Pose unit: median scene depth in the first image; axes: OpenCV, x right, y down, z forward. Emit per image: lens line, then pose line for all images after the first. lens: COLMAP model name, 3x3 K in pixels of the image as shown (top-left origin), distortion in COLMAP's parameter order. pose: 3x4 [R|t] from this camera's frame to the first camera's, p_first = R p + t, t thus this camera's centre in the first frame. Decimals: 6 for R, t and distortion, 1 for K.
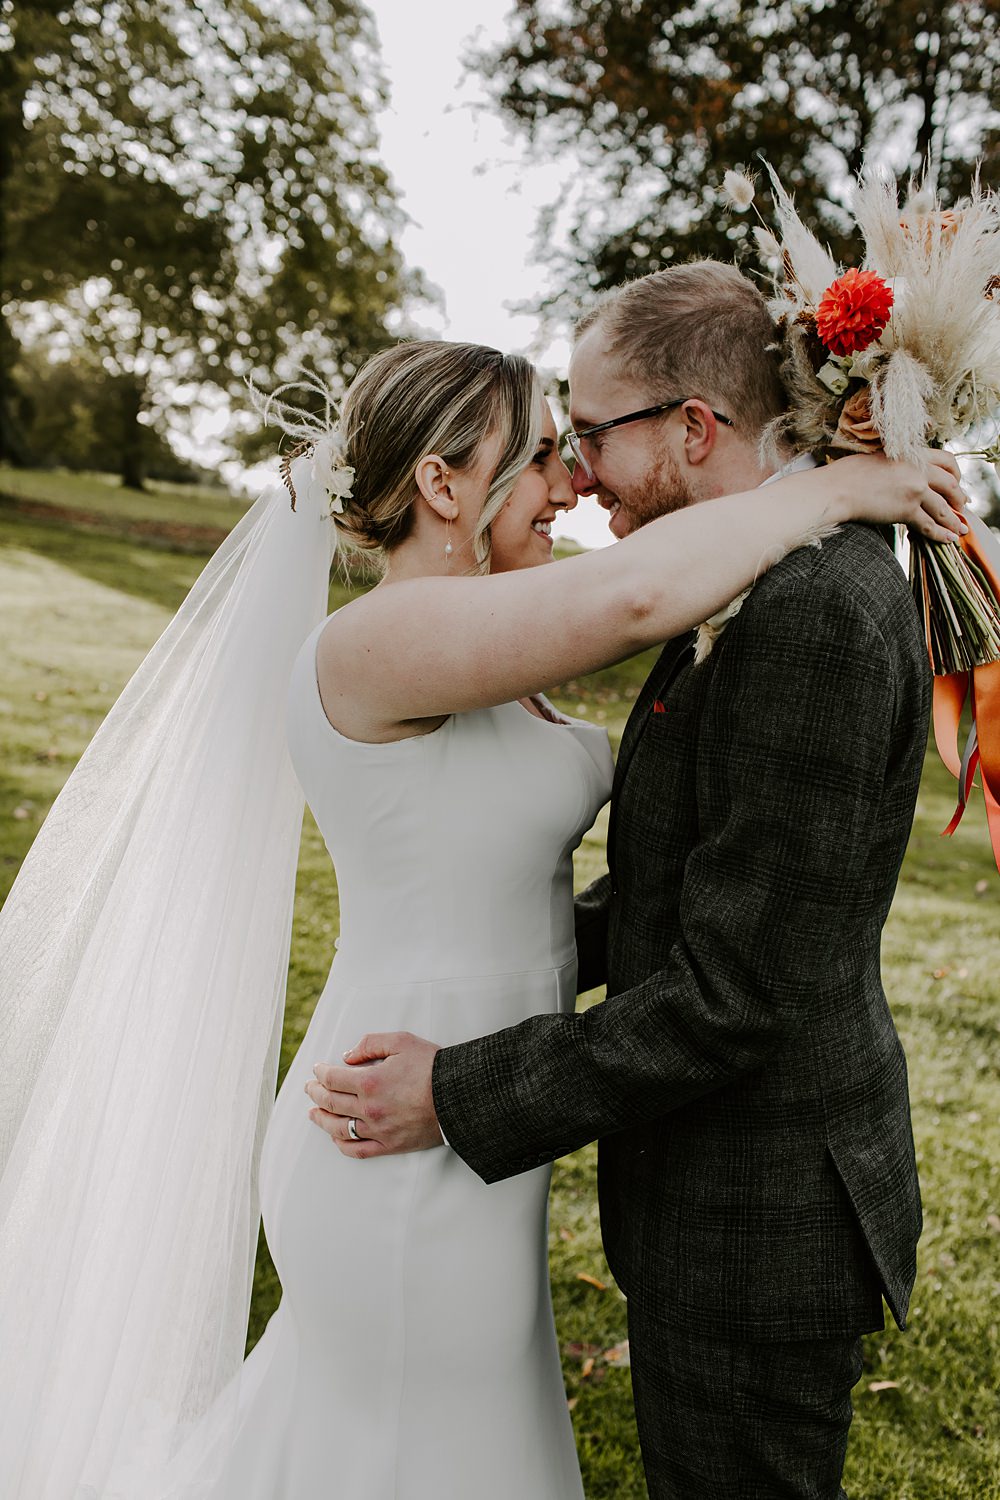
lens RADIAL K [[1346.0, 0, 536.4], [0, 1346.0, 739.2], [0, 0, 1]] dist [0.004317, 0.001842]
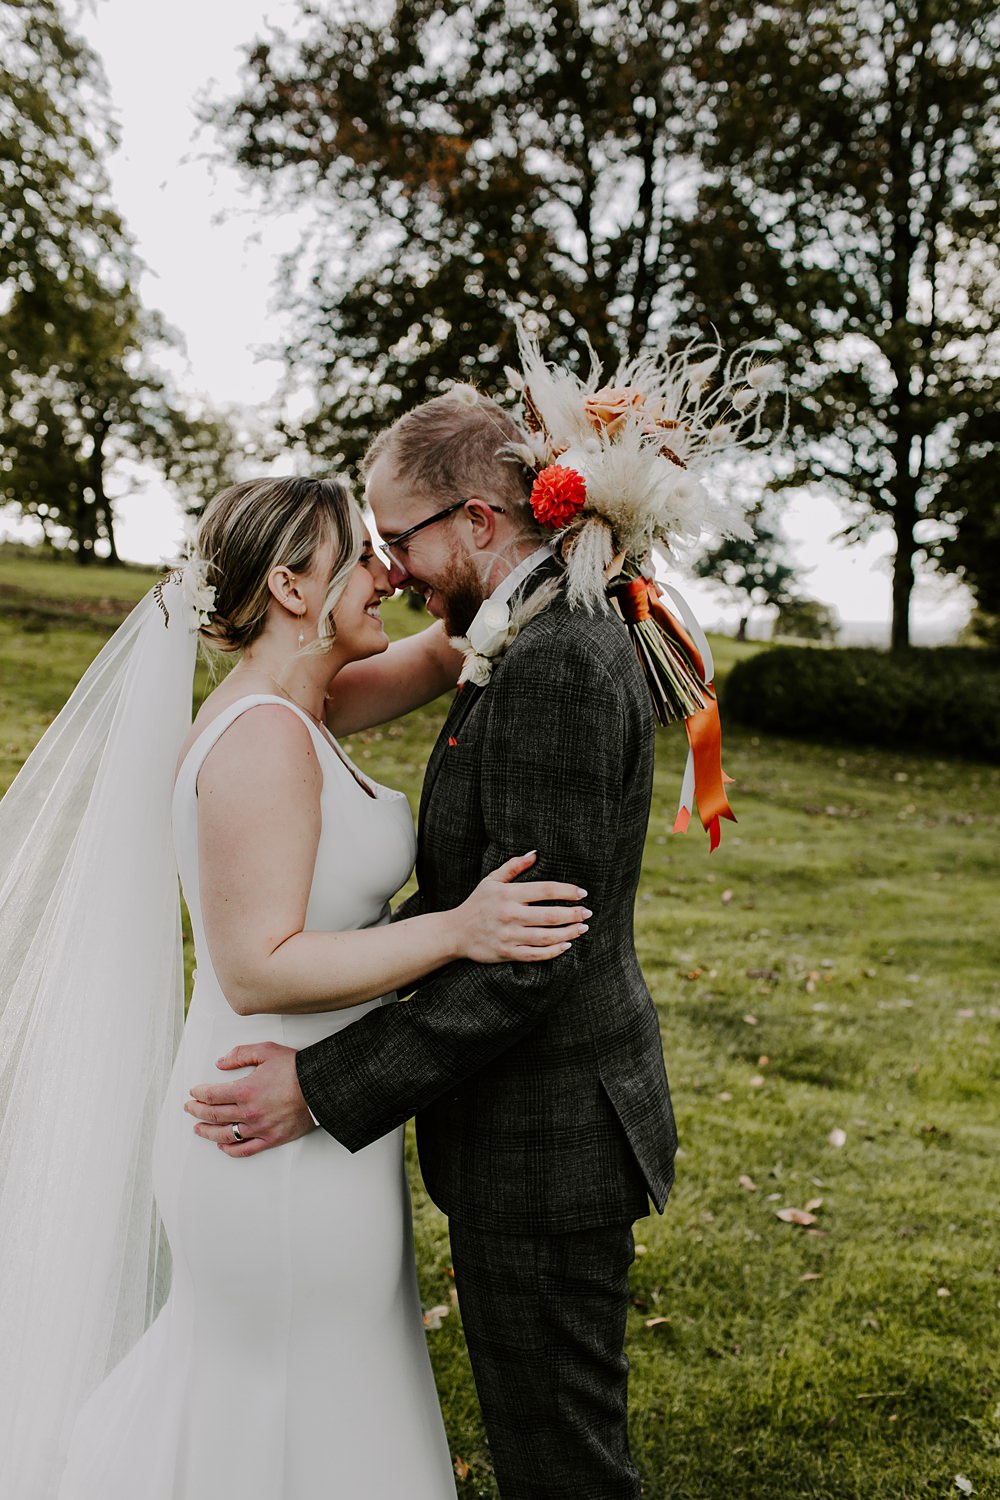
lens RADIAL K [[1412.8, 0, 505.5], [0, 1412.8, 744.9], [0, 0, 1]] dist [0.002336, 0.004693]
pose [[0.986429, -0.042081, 0.158706, -0.025263], [0.045654, 0.998778, -0.018931, -0.000010], [-0.157716, 0.025920, 0.987144, -0.112214]]
